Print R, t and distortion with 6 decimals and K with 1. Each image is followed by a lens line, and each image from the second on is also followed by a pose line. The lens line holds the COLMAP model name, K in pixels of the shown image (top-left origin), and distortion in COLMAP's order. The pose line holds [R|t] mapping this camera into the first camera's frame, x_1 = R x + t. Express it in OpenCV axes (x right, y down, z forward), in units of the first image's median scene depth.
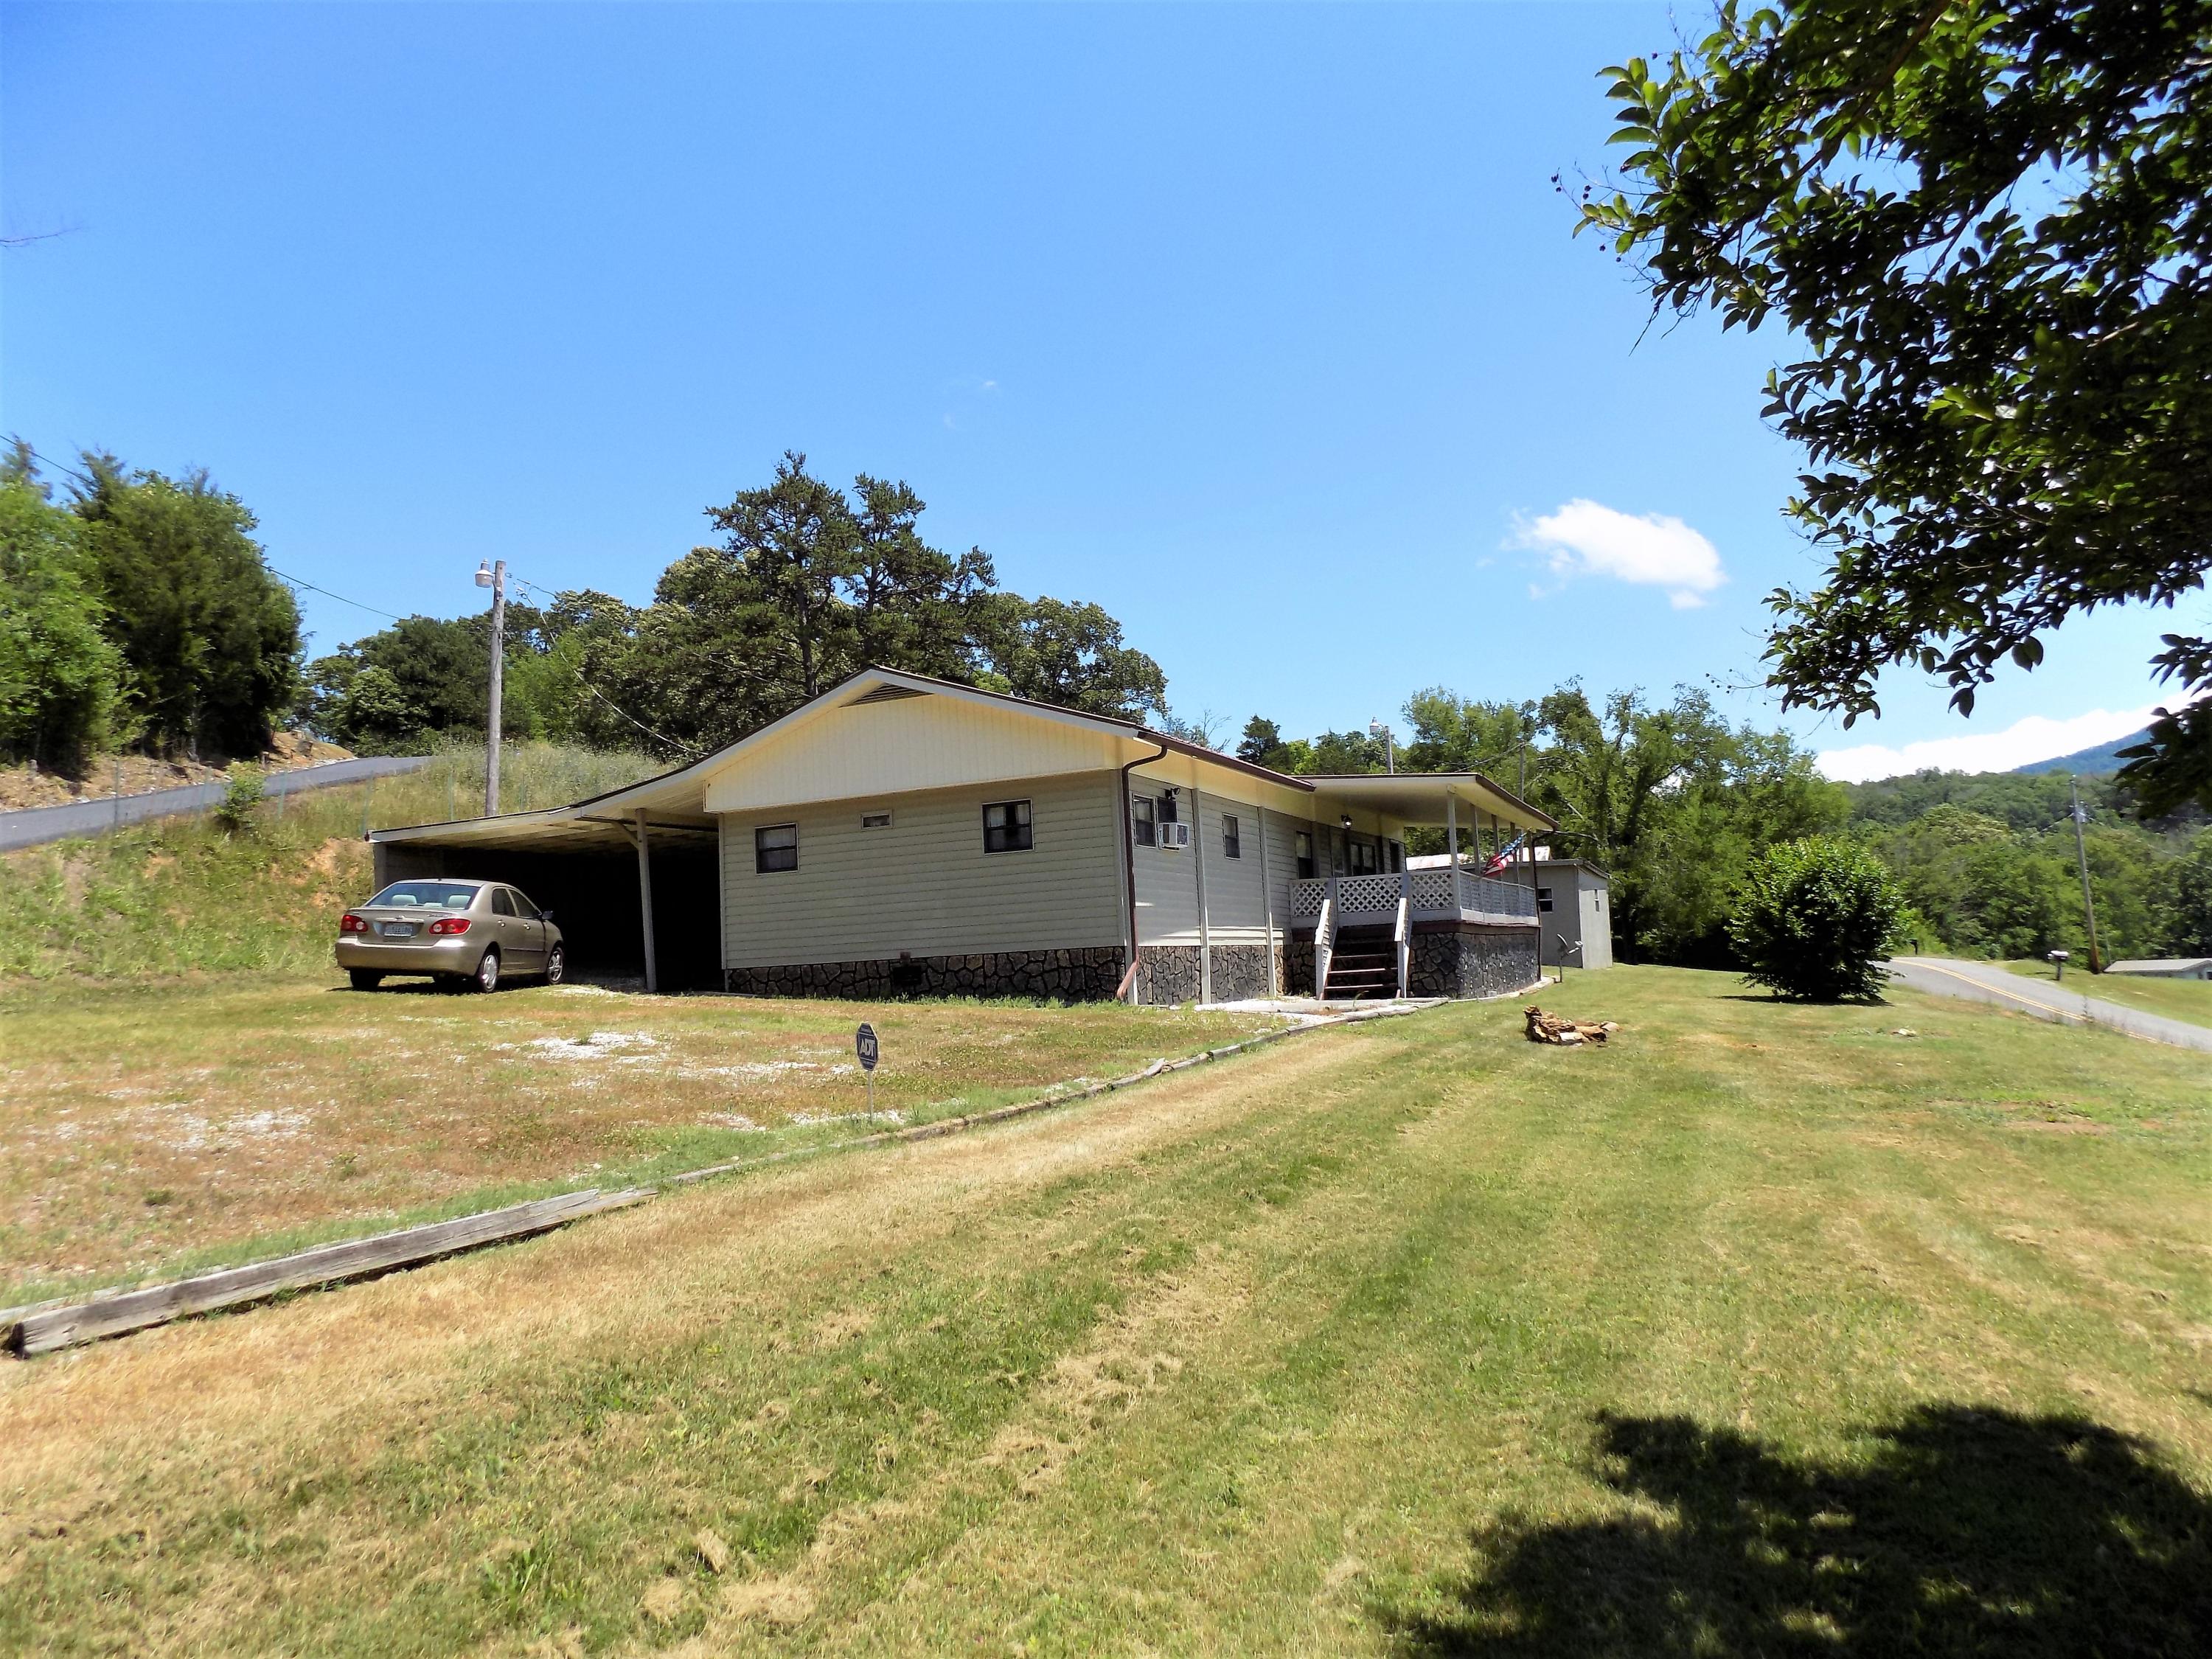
lens RADIAL K [[1479.4, 0, 1072.8], [0, 1479.4, 830.3], [0, 0, 1]] dist [-0.047368, 0.059675]
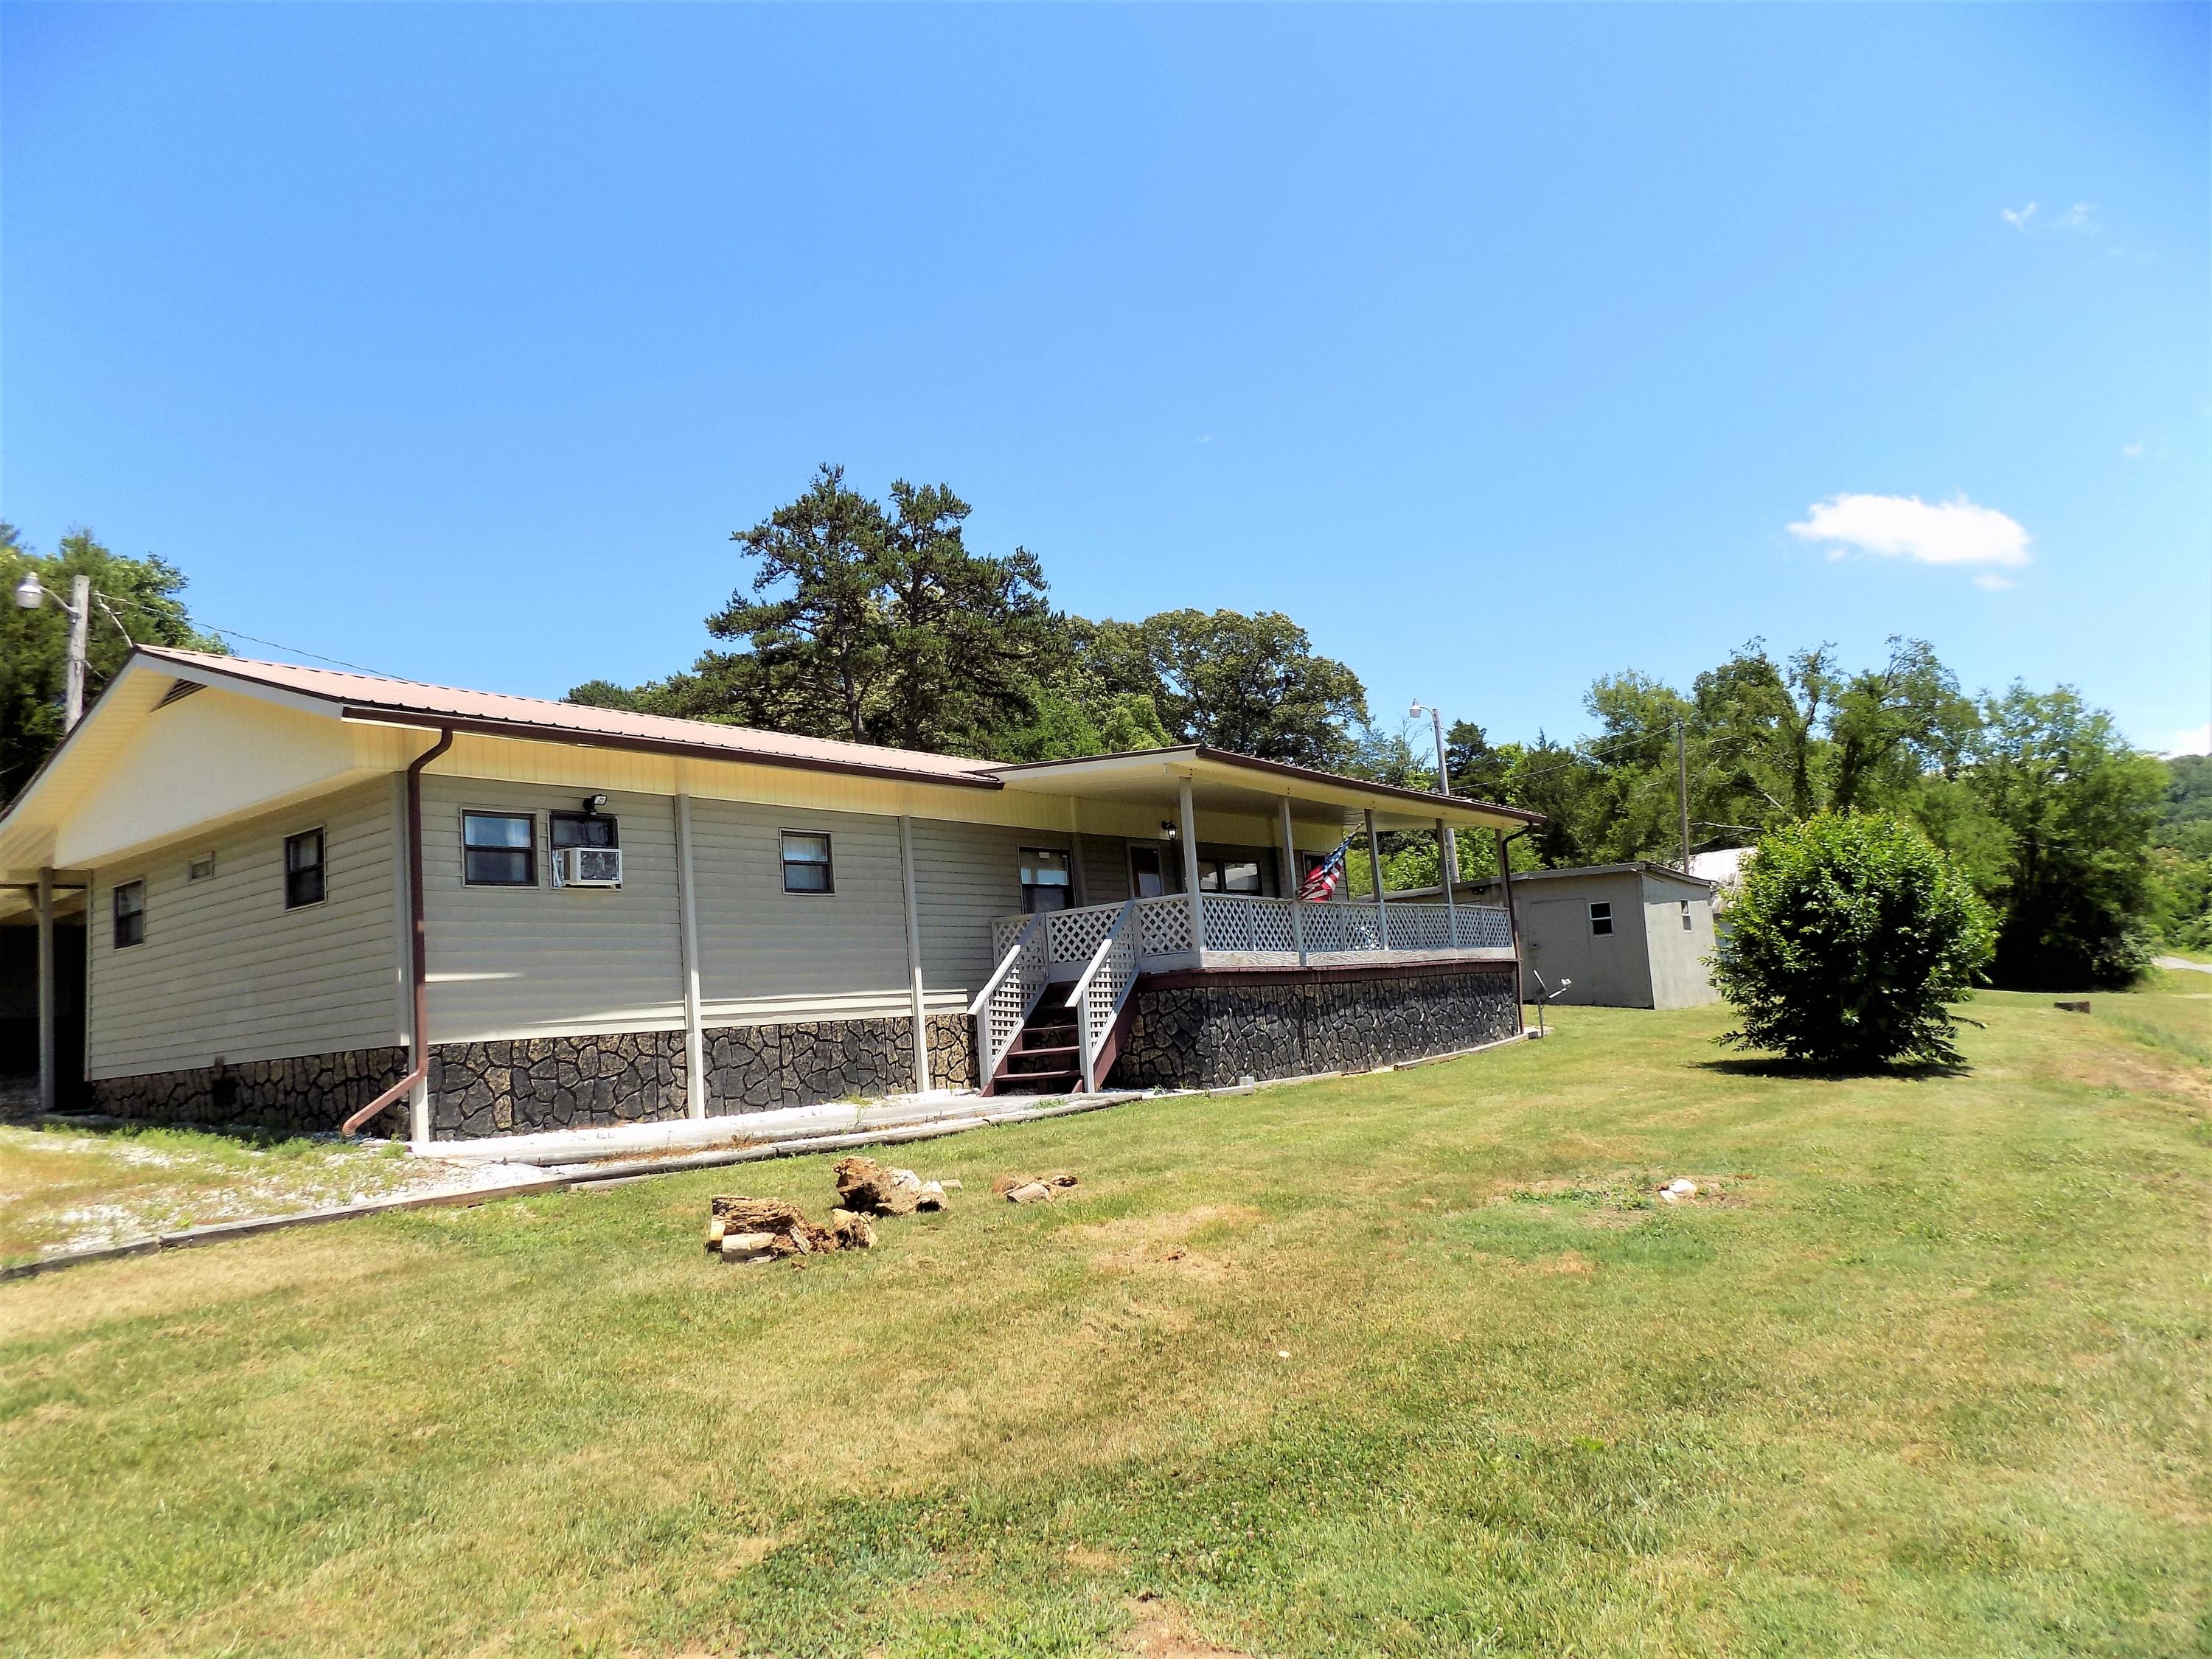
lens RADIAL K [[1484.9, 0, 1108.9], [0, 1484.9, 819.6], [0, 0, 1]] dist [-0.074704, 0.078963]
pose [[0.979331, -0.059339, -0.193365, 0.148125], [0.053390, 0.997930, -0.035839, 0.006382], [0.195092, 0.024774, 0.980472, 0.140055]]
